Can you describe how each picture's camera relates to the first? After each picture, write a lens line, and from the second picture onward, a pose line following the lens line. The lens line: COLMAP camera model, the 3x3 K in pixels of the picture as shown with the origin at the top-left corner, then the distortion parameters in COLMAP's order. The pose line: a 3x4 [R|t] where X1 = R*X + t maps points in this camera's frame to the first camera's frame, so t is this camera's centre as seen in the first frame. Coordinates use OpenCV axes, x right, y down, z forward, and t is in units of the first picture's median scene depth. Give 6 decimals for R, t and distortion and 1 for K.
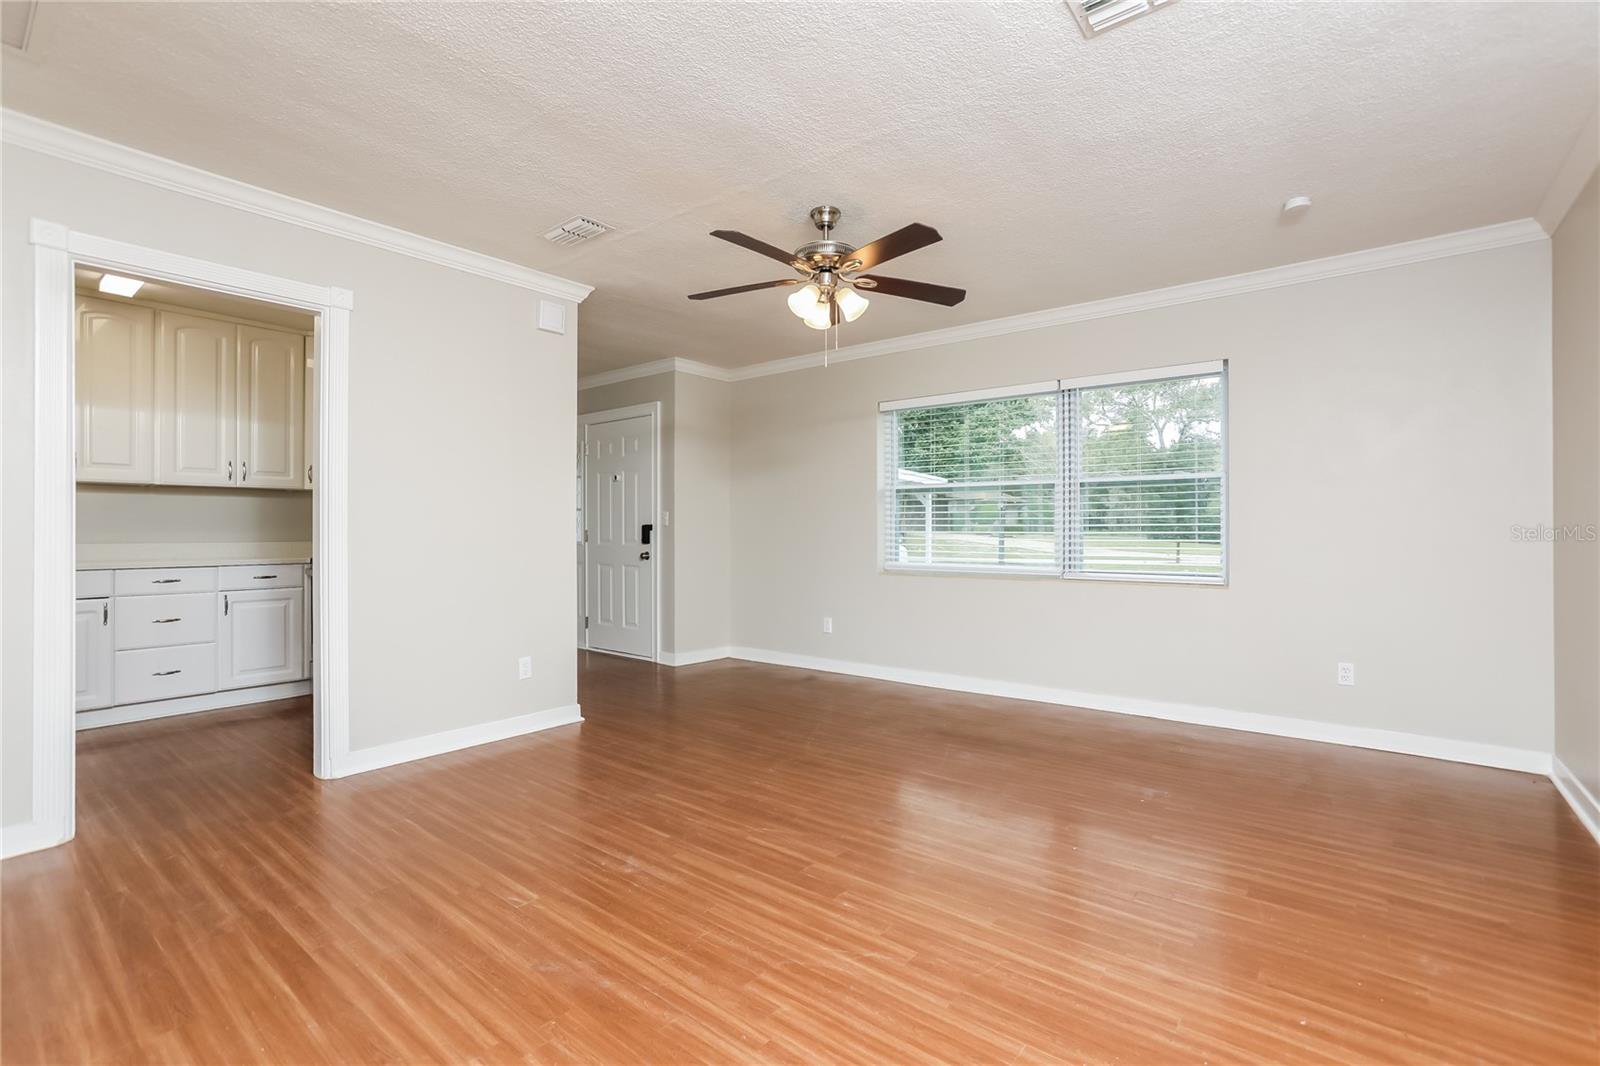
lens RADIAL K [[725.9, 0, 800.0], [0, 725.9, 533.0], [0, 0, 1]] dist [-0.000876, -0.000088]
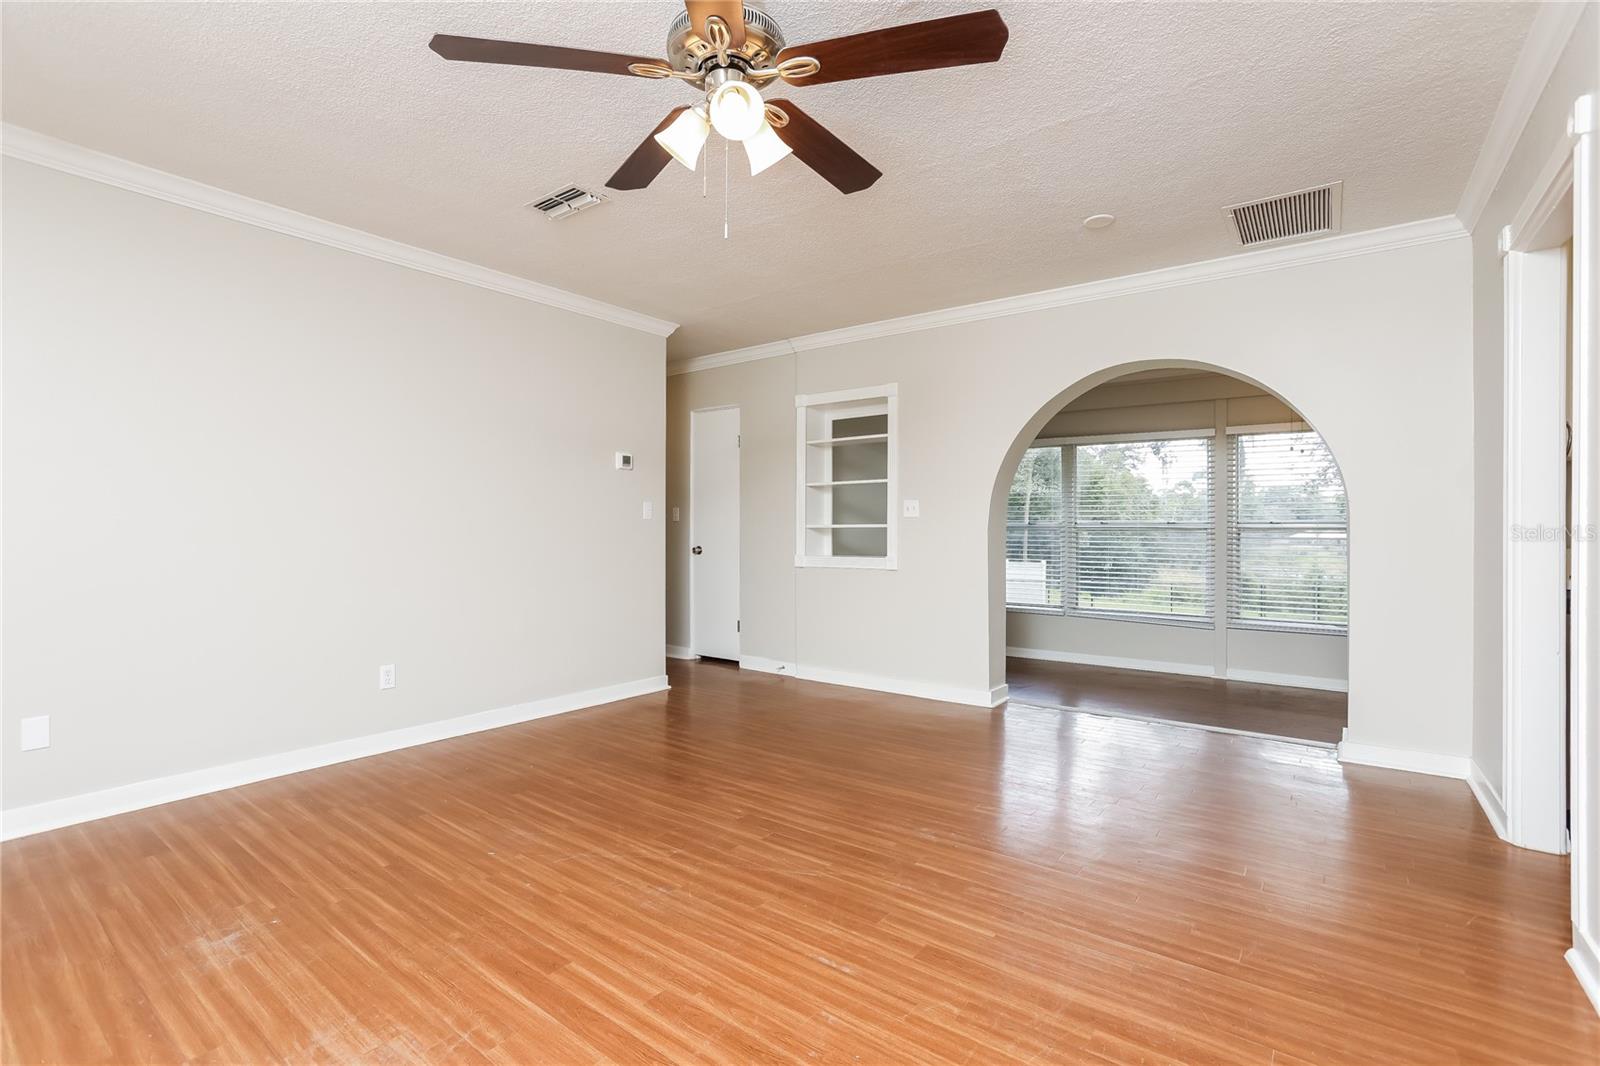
lens RADIAL K [[725.9, 0, 800.0], [0, 725.9, 533.0], [0, 0, 1]] dist [-0.000876, -0.000088]
pose [[-0.999440, -0.002705, -0.033363, -0.002114], [-0.002914, 0.999976, 0.006210, -0.006310], [0.033345, 0.006304, -0.999424, 1.988997]]
